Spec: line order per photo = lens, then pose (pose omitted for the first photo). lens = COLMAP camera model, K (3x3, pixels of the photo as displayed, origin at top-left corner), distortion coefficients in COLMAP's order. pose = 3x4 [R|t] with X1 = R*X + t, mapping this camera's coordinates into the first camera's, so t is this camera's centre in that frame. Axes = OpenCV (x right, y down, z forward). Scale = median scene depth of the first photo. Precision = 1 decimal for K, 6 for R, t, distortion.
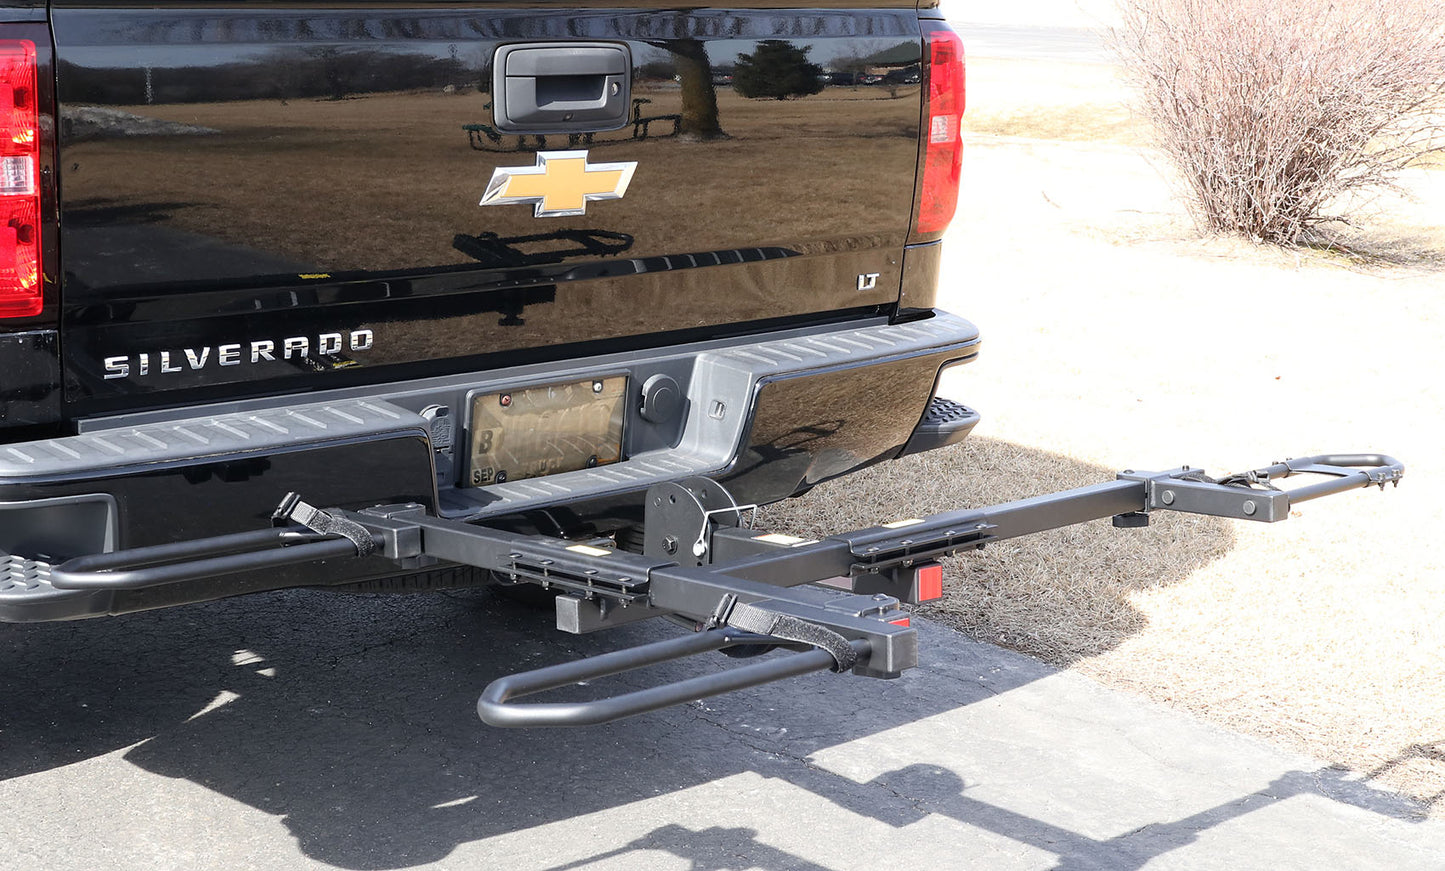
lens RADIAL K [[2366.3, 0, 718.4], [0, 2366.3, 361.2], [0, 0, 1]] dist [-0.077038, 0.166010]
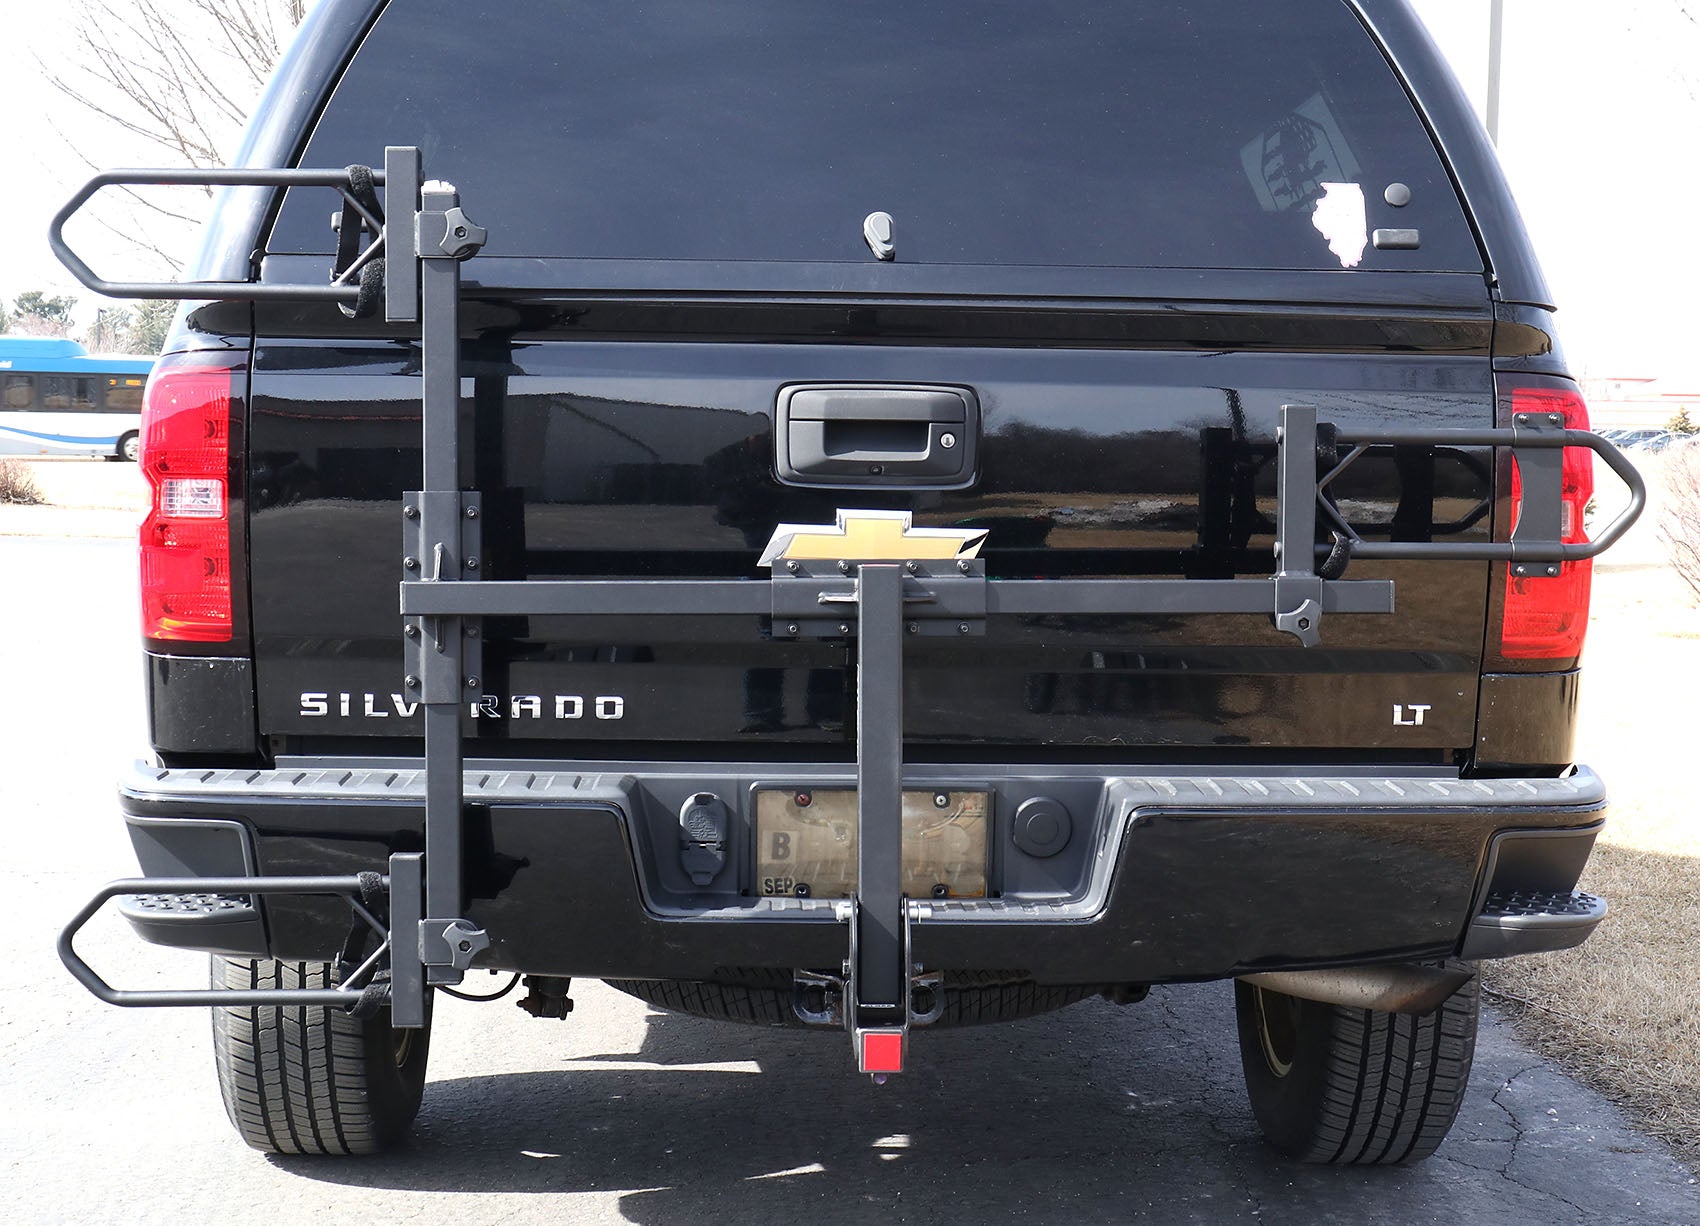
lens RADIAL K [[2668.6, 0, 794.7], [0, 2668.6, 566.9], [0, 0, 1]] dist [-0.053146, 0.137448]
pose [[0.757368, 0.003625, -0.652978, 0.509325], [-0.109946, 0.986416, -0.122047, 0.048967], [0.643665, 0.164227, 0.747479, 0.246711]]
